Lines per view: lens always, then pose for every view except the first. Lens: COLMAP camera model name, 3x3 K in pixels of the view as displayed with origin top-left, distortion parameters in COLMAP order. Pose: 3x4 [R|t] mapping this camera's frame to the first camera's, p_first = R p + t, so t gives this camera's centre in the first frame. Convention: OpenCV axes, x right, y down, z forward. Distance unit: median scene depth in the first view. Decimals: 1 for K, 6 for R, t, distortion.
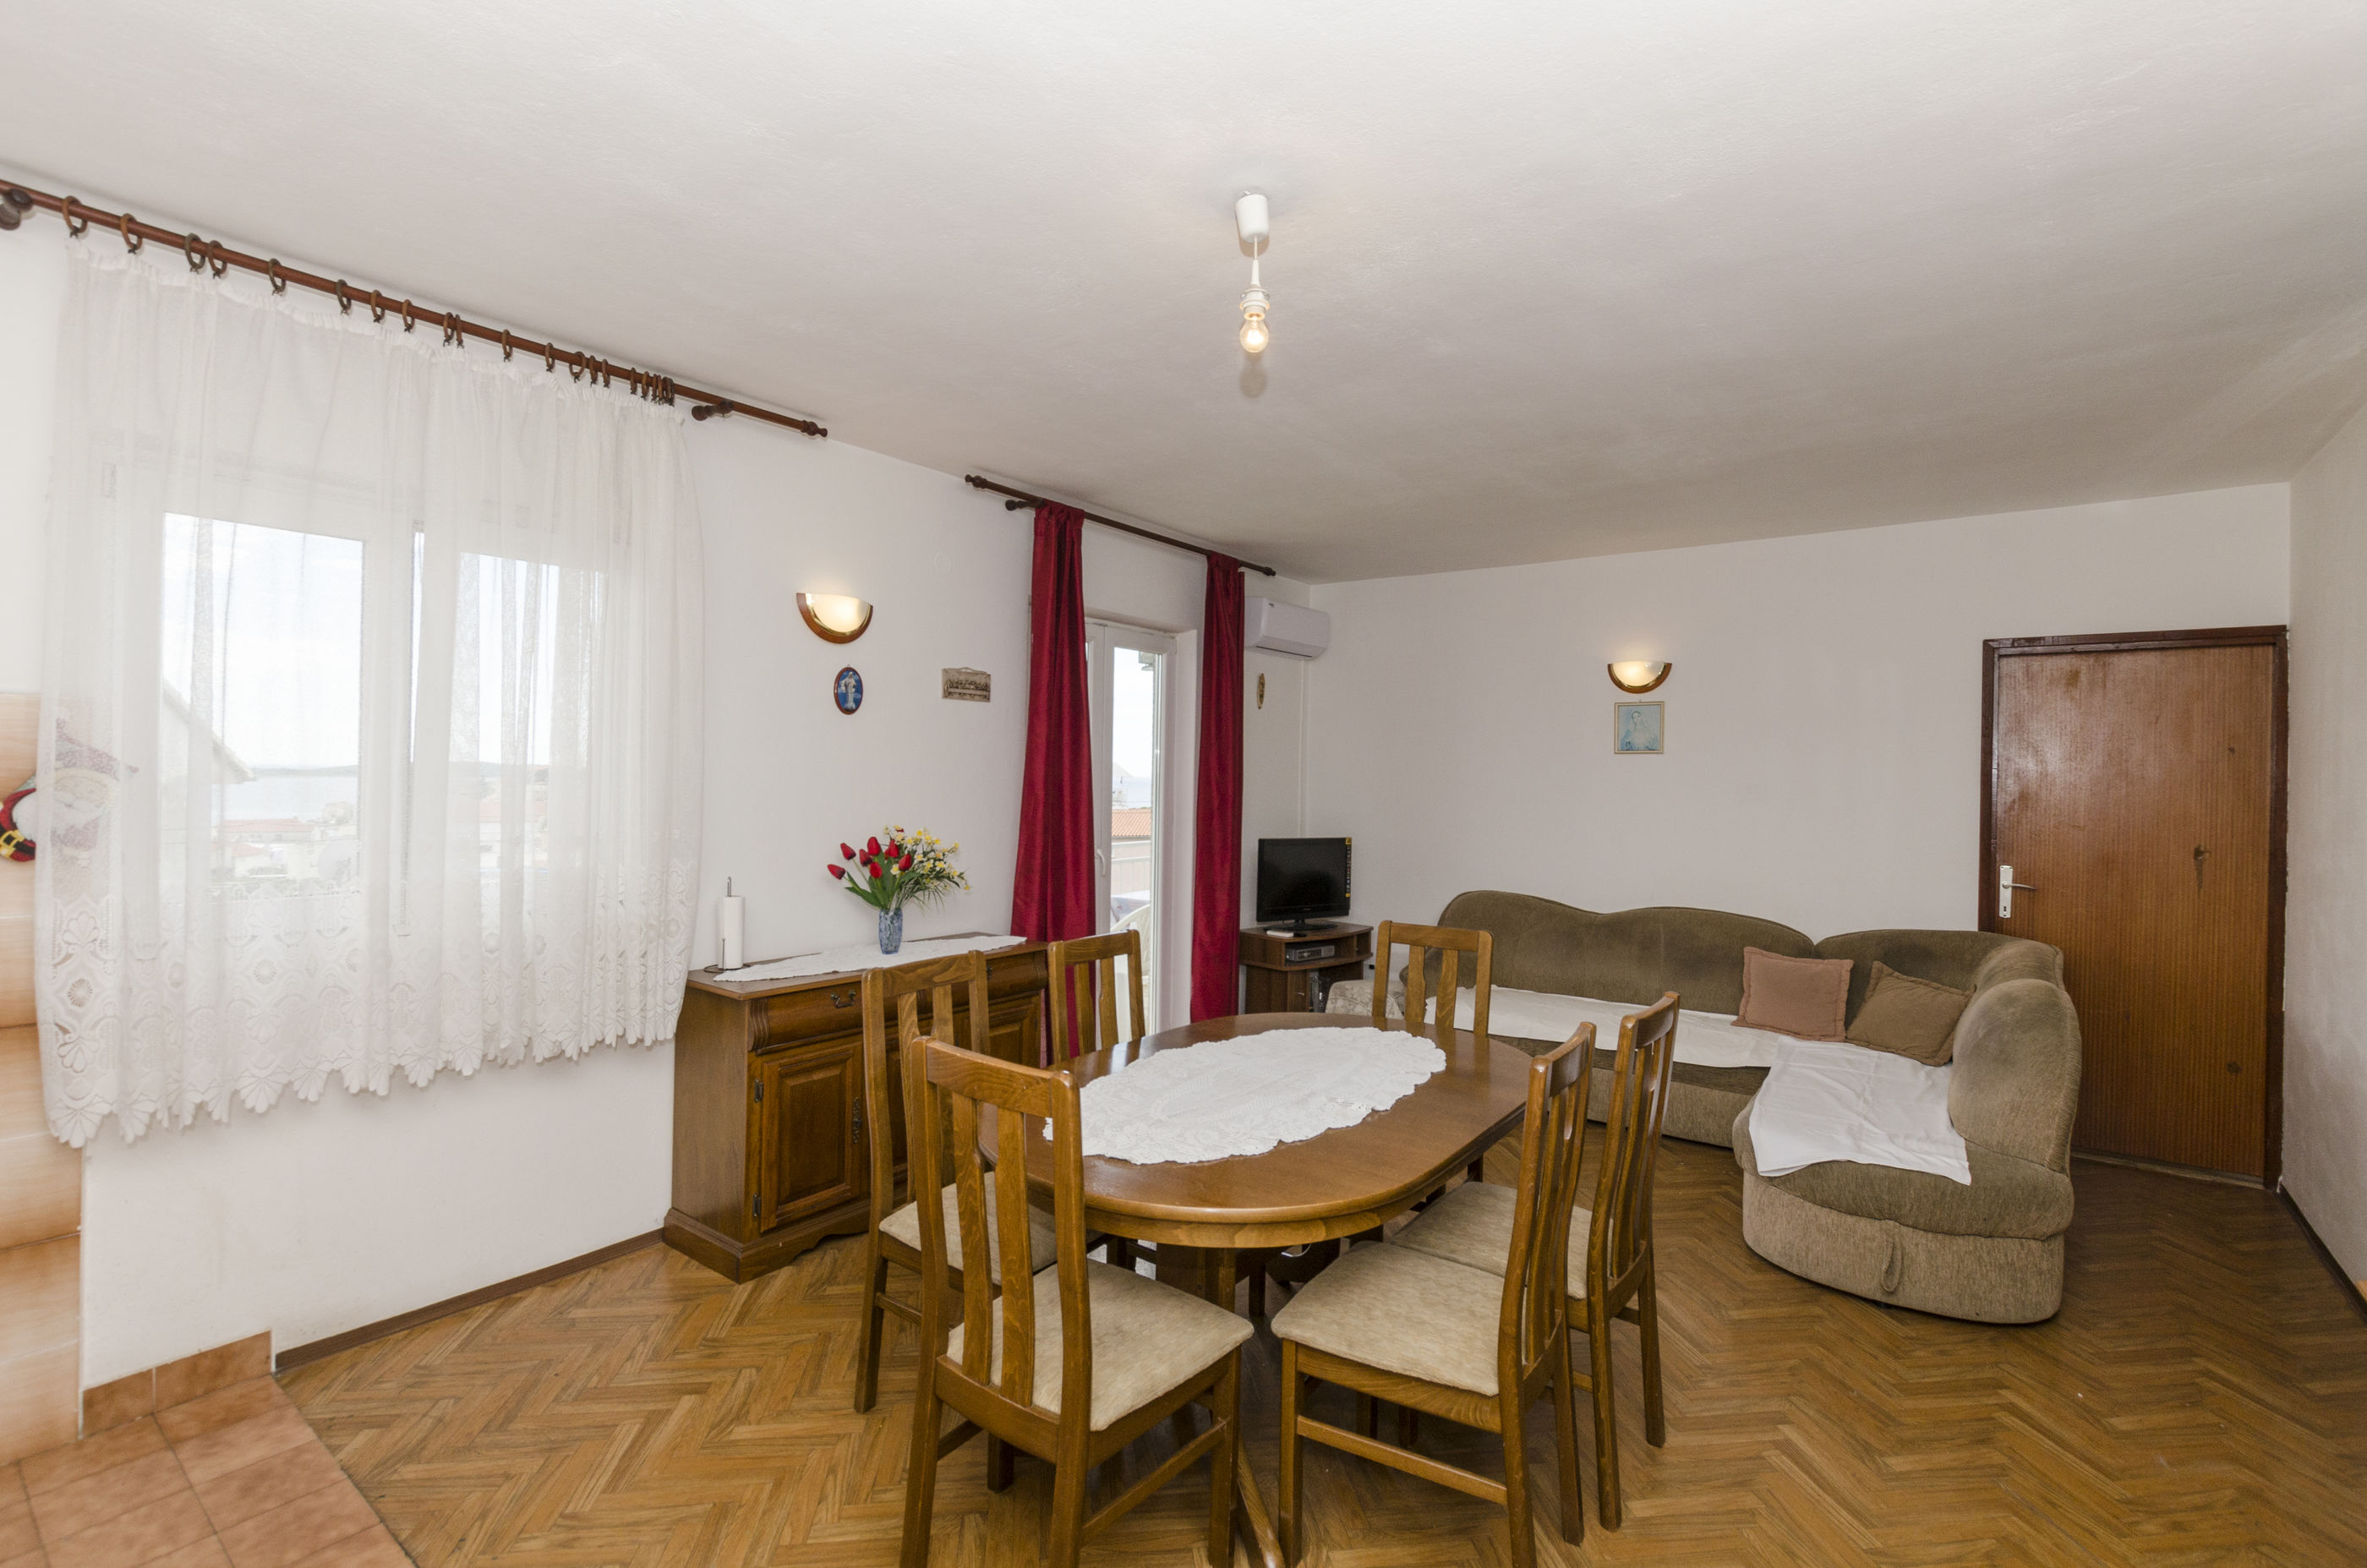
lens RADIAL K [[1057.5, 0, 1164.0], [0, 1057.5, 773.5], [0, 0, 1]] dist [-0.001869, 0.000486]
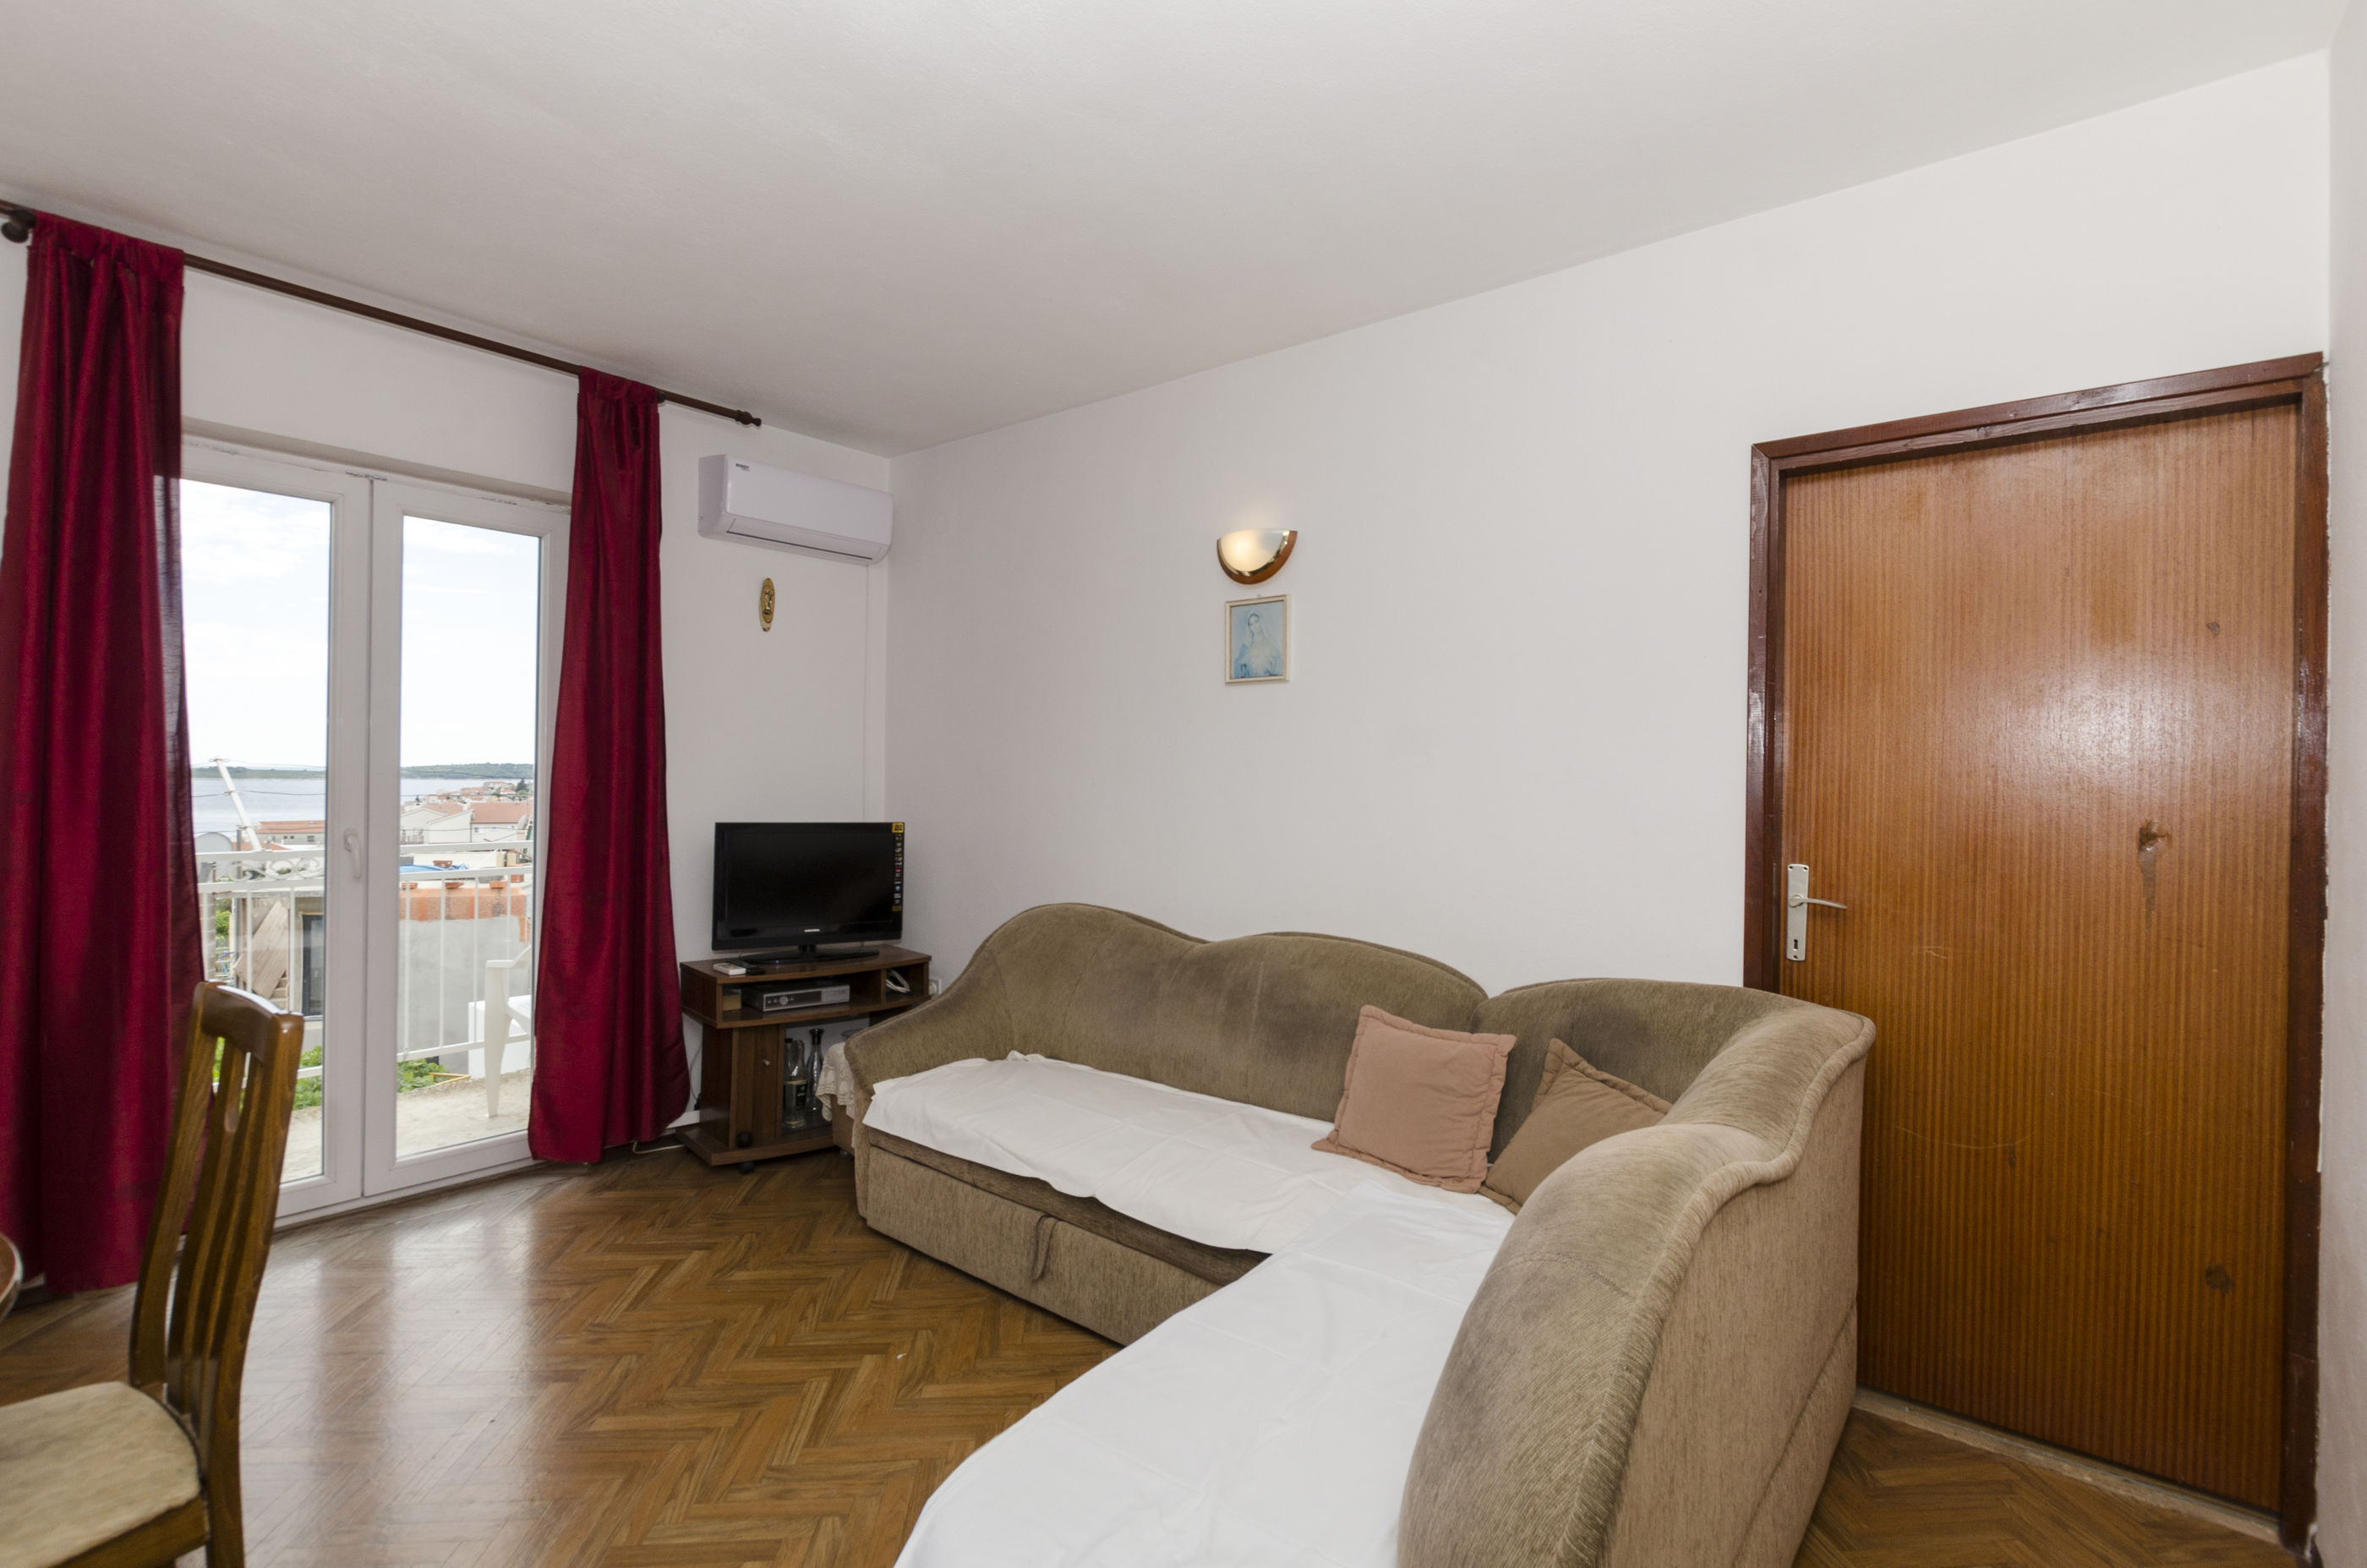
lens RADIAL K [[1057.5, 0, 1183.3], [0, 1057.5, 777.1], [0, 0, 1]] dist [-0.001869, 0.000486]
pose [[0.999151, -0.001615, -0.041155, 0.496527], [0.001577, 0.999998, -0.000961, 0.042232], [0.041156, 0.000895, 0.999152, 0.439945]]
